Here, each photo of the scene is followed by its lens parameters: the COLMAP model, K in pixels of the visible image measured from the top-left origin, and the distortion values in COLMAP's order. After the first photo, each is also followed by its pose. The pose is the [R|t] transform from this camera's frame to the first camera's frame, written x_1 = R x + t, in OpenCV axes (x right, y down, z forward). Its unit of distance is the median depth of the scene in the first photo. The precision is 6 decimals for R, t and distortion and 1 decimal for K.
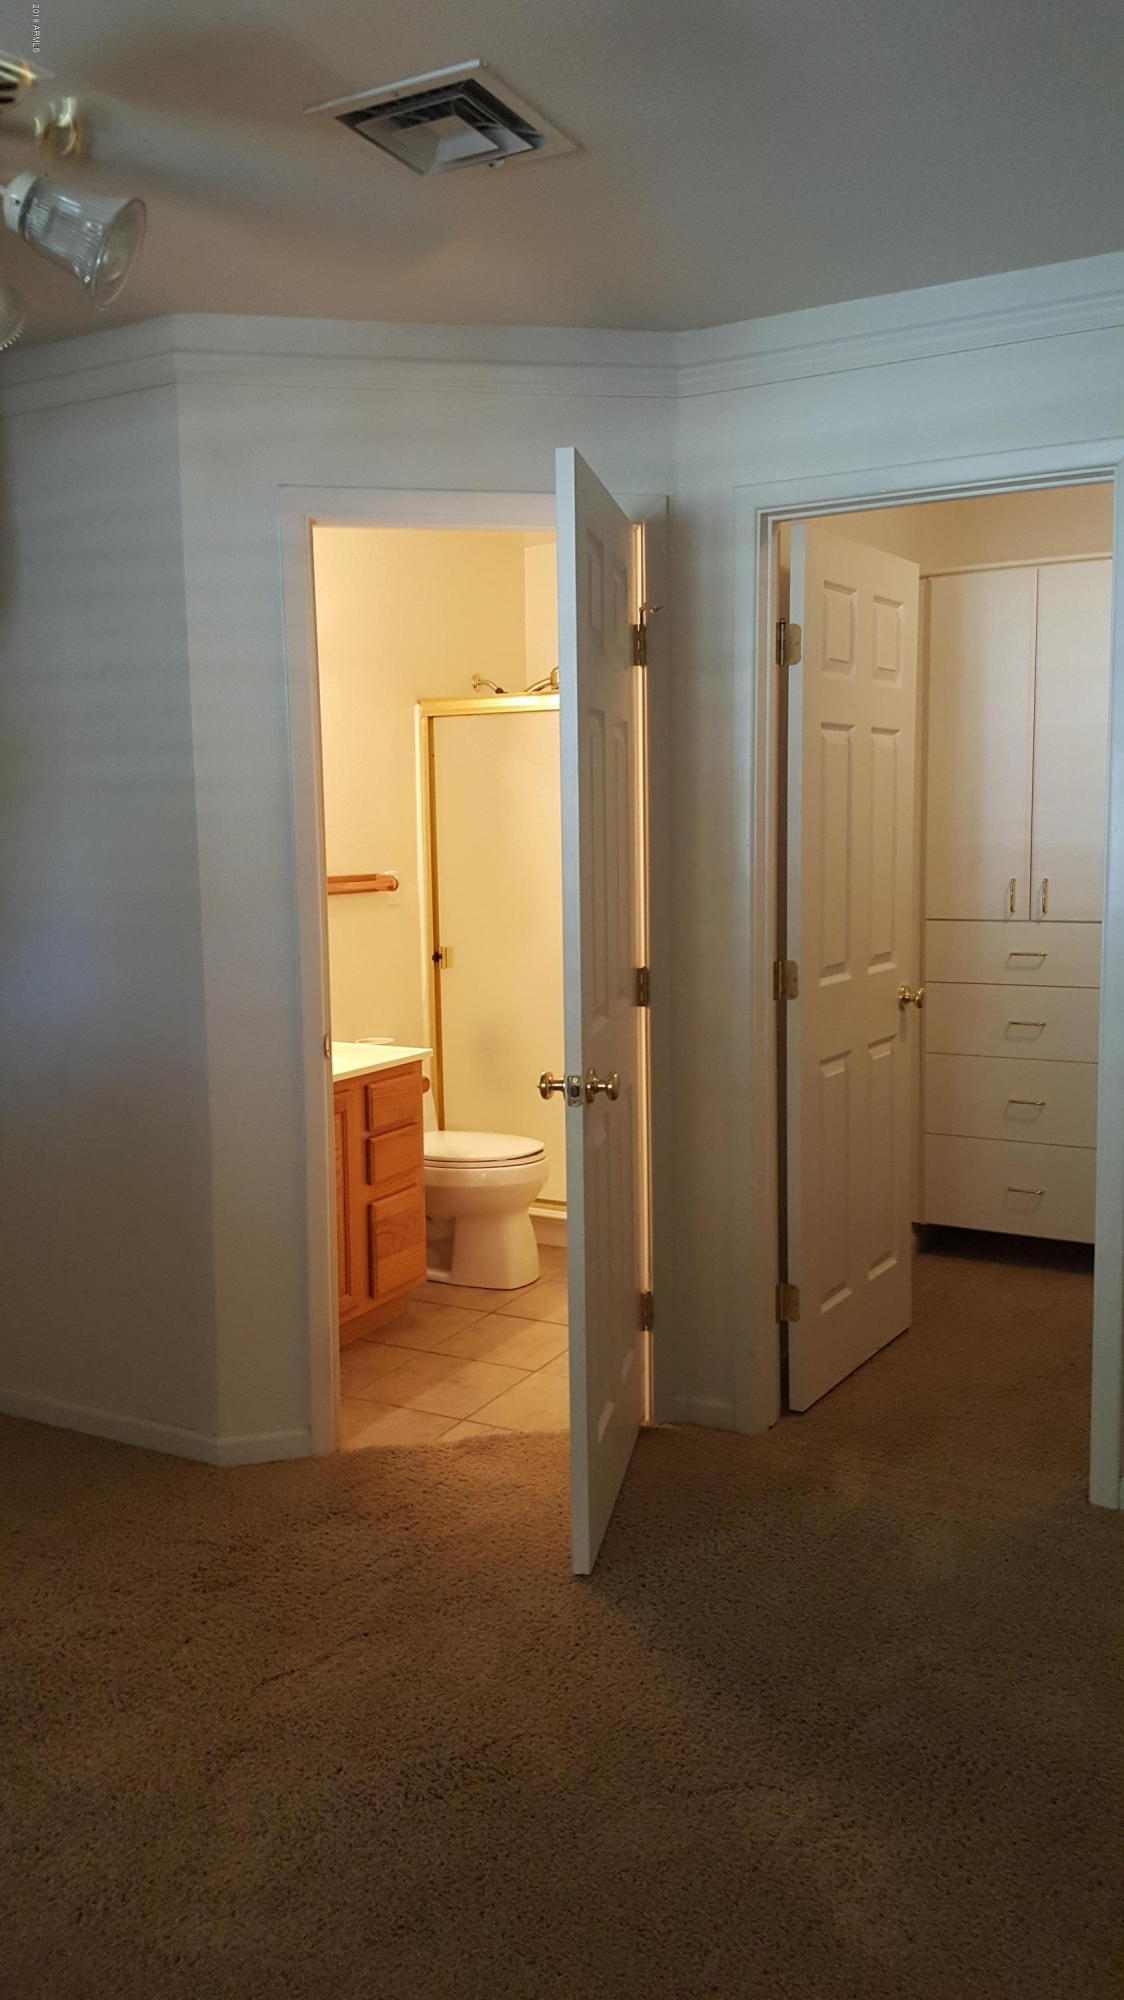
lens RADIAL K [[1491.2, 0, 562.0], [0, 1491.2, 1000.0], [0, 0, 1]] dist [0.169964, -0.248533]
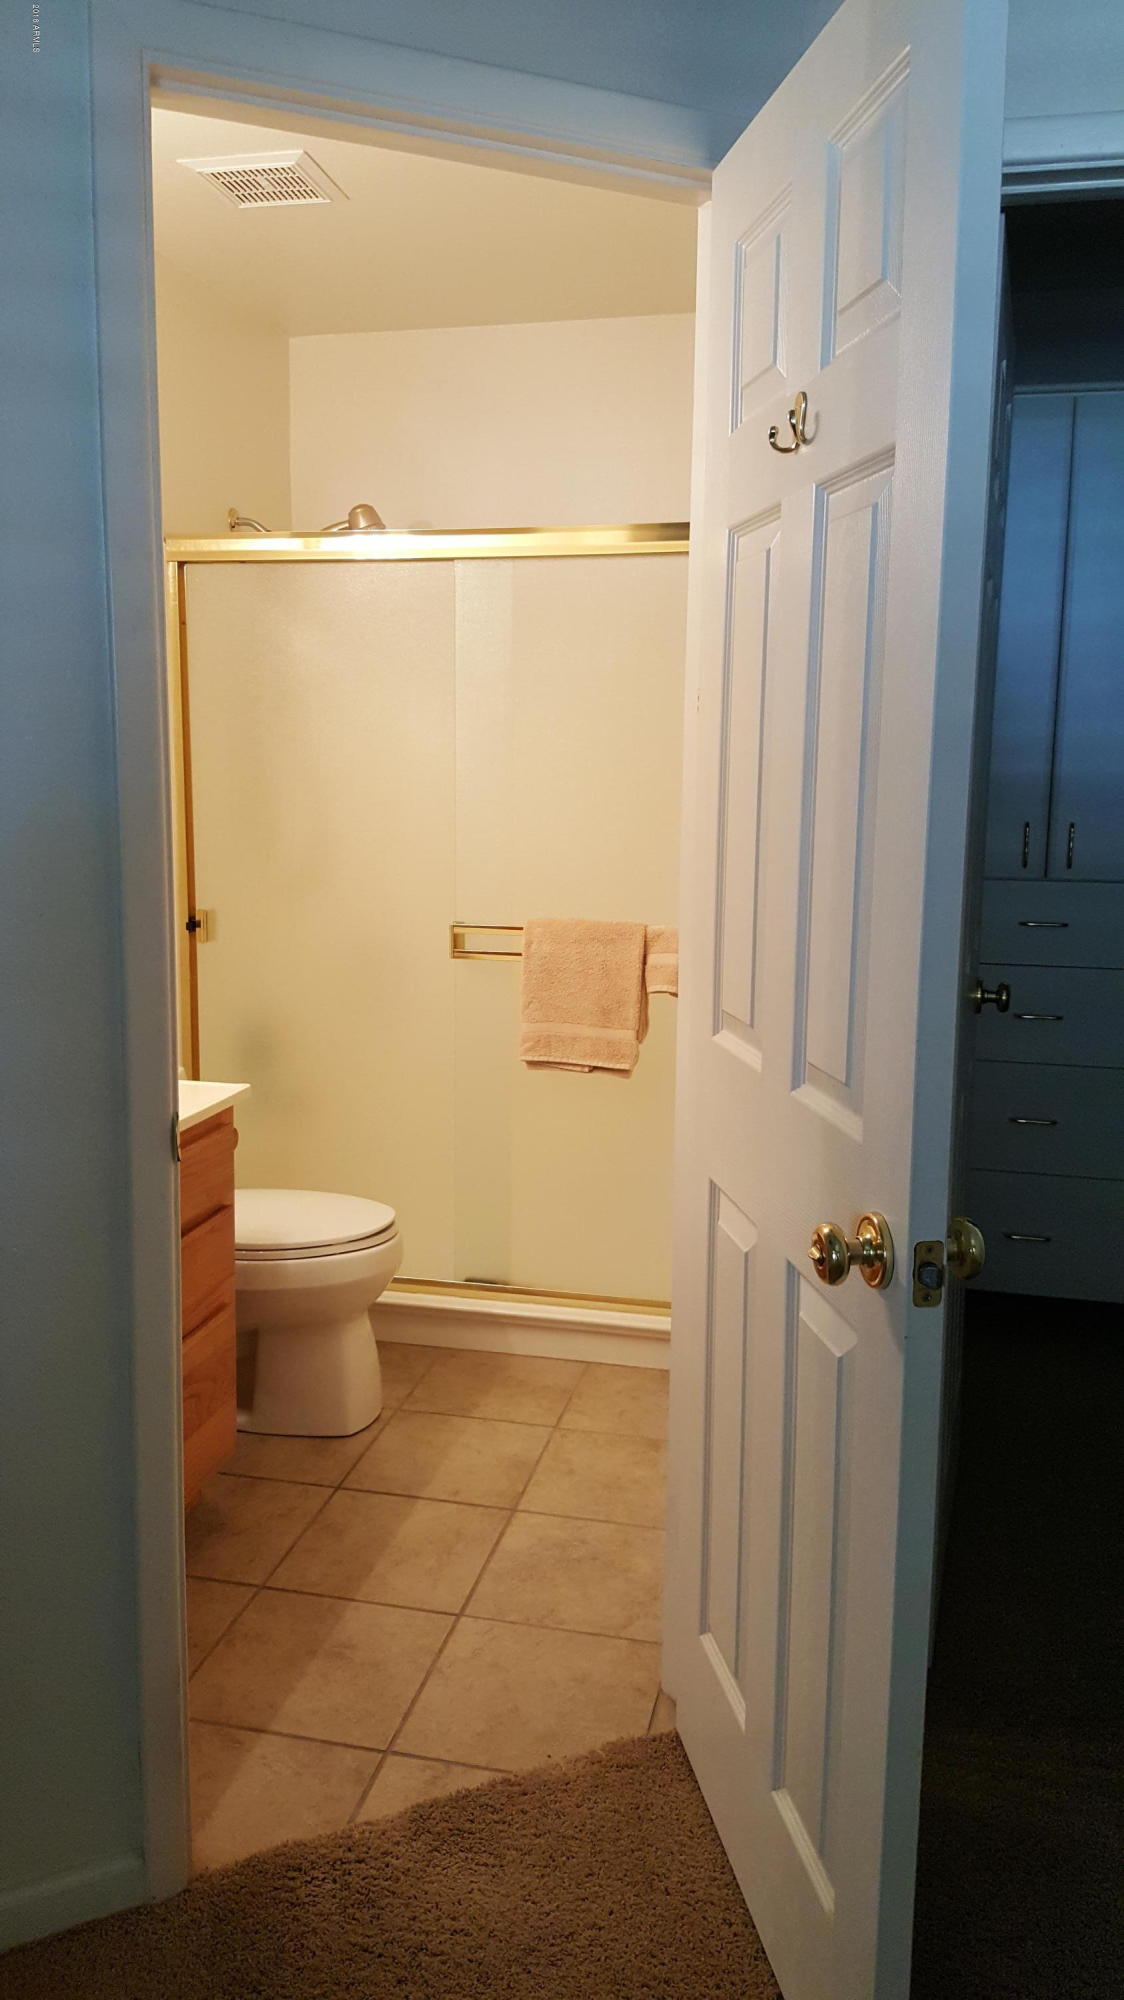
lens RADIAL K [[1625.0, 0, 562.0], [0, 1625.0, 1000.0], [0, 0, 1]] dist [0.181544, -0.272391]
pose [[0.973992, -0.009231, 0.226393, -0.108382], [0.003027, 0.999611, 0.027737, -0.018023], [-0.226561, -0.026331, 0.973641, 0.292346]]
